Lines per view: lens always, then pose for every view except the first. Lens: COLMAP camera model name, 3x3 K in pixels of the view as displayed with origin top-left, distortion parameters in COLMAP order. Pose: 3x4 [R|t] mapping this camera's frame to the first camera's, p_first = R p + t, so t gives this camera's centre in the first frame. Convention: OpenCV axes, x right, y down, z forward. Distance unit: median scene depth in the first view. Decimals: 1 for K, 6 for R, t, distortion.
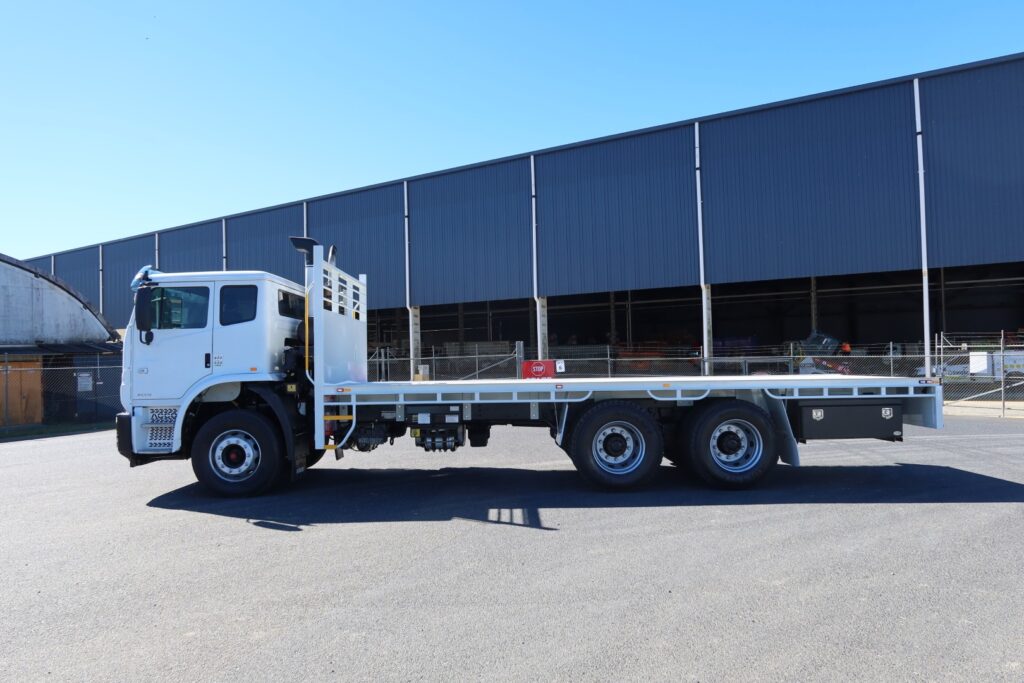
lens RADIAL K [[705.4, 0, 514.1], [0, 705.4, 343.4], [0, 0, 1]] dist [-0.023036, -0.000645]
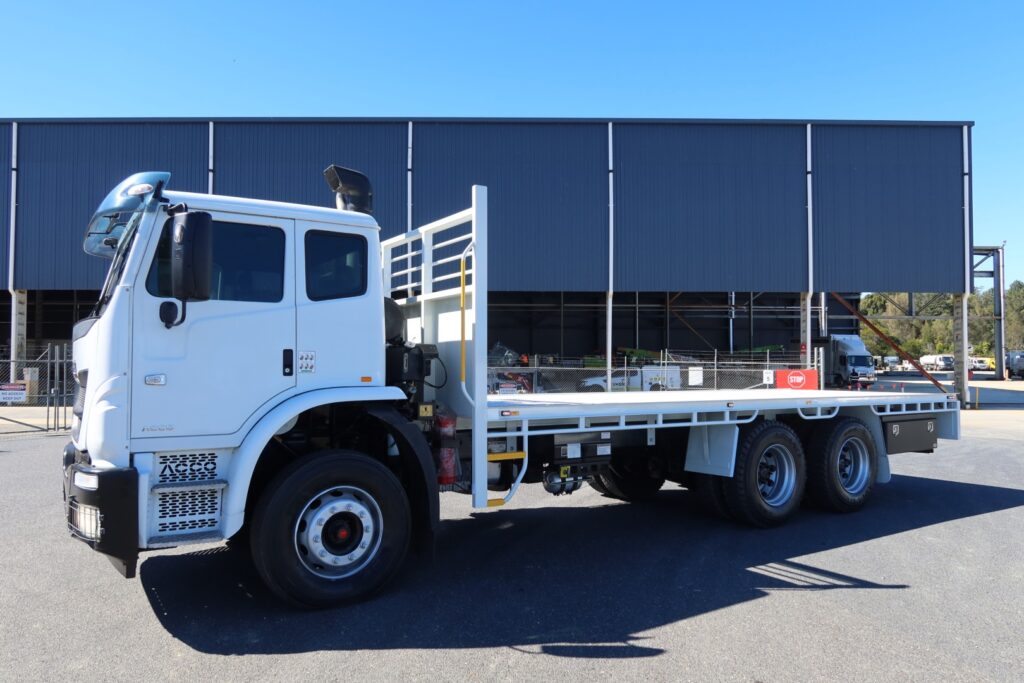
lens RADIAL K [[716.1, 0, 512.0], [0, 716.1, 341.5], [0, 0, 1]] dist [-0.022445, 0.000418]
pose [[0.838910, 0.040018, 0.542797, -0.583792], [-0.032899, 0.999198, -0.022819, 0.014690], [-0.543275, 0.001286, 0.839554, 0.430603]]
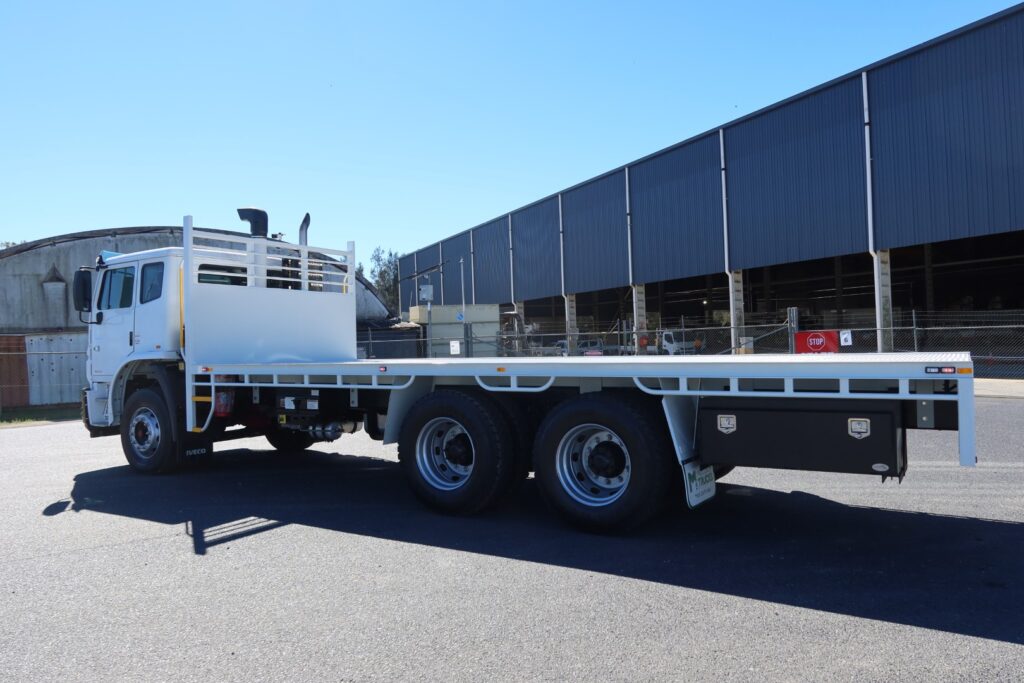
lens RADIAL K [[736.2, 0, 517.1], [0, 736.2, 344.6], [0, 0, 1]] dist [-0.021593, 0.001436]
pose [[0.849850, -0.003272, -0.527015, 0.594525], [0.024832, 0.999119, 0.033840, 0.010634], [0.526440, -0.041846, 0.849182, 0.385010]]
